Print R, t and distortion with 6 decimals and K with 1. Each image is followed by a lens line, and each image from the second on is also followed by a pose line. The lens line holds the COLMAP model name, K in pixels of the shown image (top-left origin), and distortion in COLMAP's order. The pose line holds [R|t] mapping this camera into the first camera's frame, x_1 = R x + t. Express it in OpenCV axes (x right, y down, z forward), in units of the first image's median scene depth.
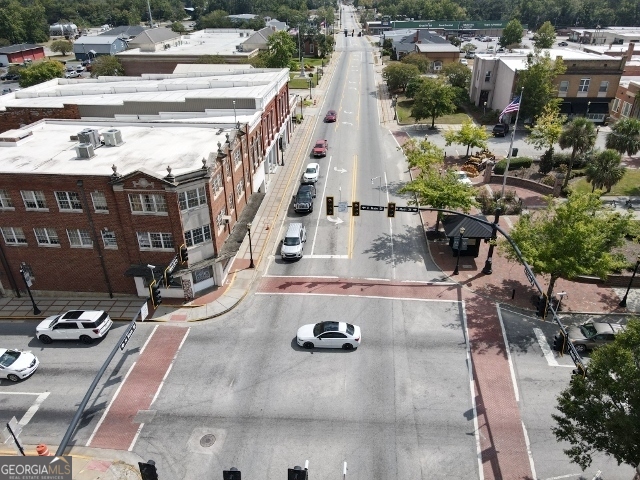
lens RADIAL K [[464.5, 0, 320.0], [0, 464.5, 240.0], [0, 0, 1]] dist [0.012351, 0.001824]
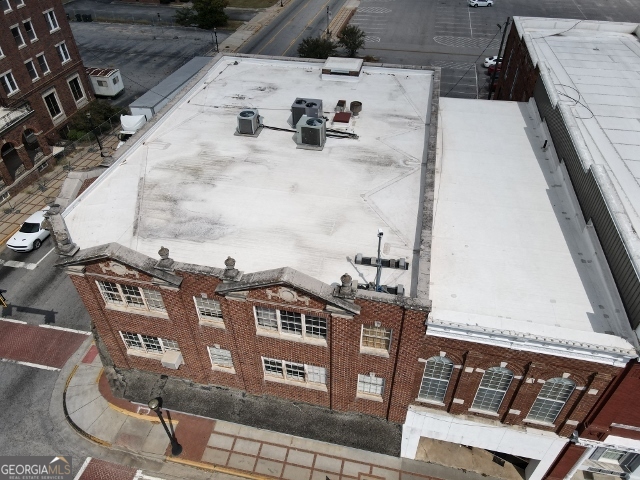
lens RADIAL K [[464.5, 0, 320.0], [0, 464.5, 240.0], [0, 0, 1]] dist [0.012351, 0.001824]
pose [[-0.123035, 0.656969, -0.743810, 0.076988], [-0.465820, 0.623576, 0.627825, -0.535642], [0.876284, 0.423726, 0.229308, 0.992687]]
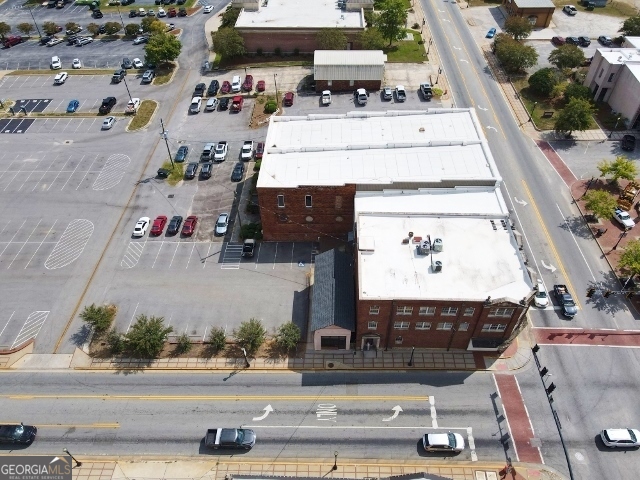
lens RADIAL K [[464.5, 0, 320.0], [0, 464.5, 240.0], [0, 0, 1]] dist [0.012351, 0.001824]
pose [[0.998473, -0.038059, 0.040033, -0.924242], [0.025199, 0.958781, 0.283028, -0.695008], [-0.049155, -0.281587, 0.958276, -0.396432]]
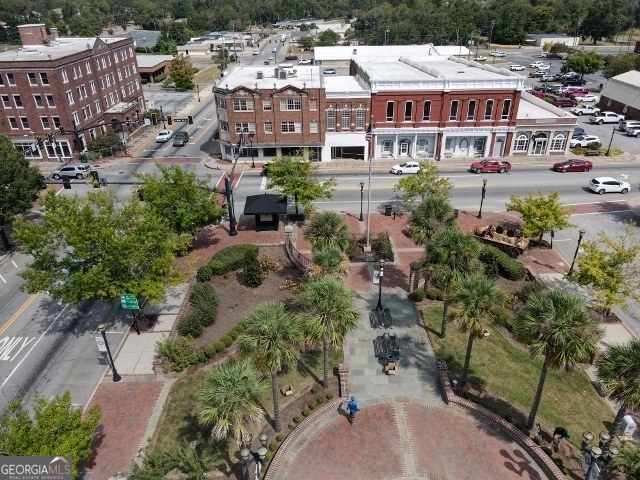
lens RADIAL K [[464.5, 0, 320.0], [0, 464.5, 240.0], [0, 0, 1]] dist [0.012351, 0.001824]
pose [[0.100858, 0.484763, -0.868811, 1.473908], [-0.467992, 0.793735, 0.388546, -0.502555], [0.877958, 0.367409, 0.306919, 0.865898]]
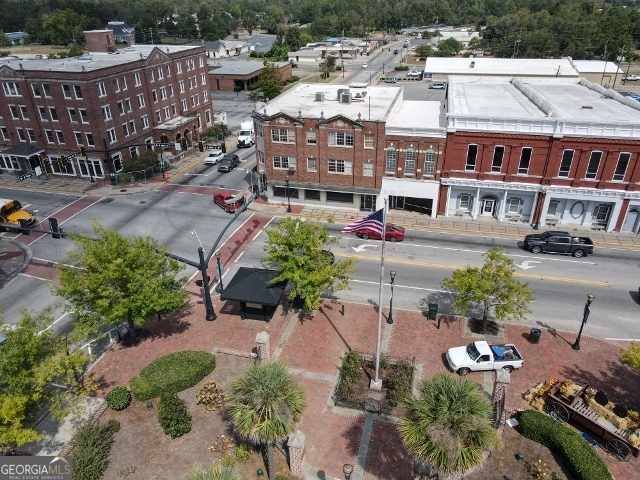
lens RADIAL K [[464.5, 0, 320.0], [0, 464.5, 240.0], [0, 0, 1]] dist [0.012351, 0.001824]
pose [[-0.160859, 0.473603, -0.865924, 1.063796], [-0.461224, 0.739589, 0.490185, -0.594770], [0.872581, 0.478235, 0.099467, 1.059581]]
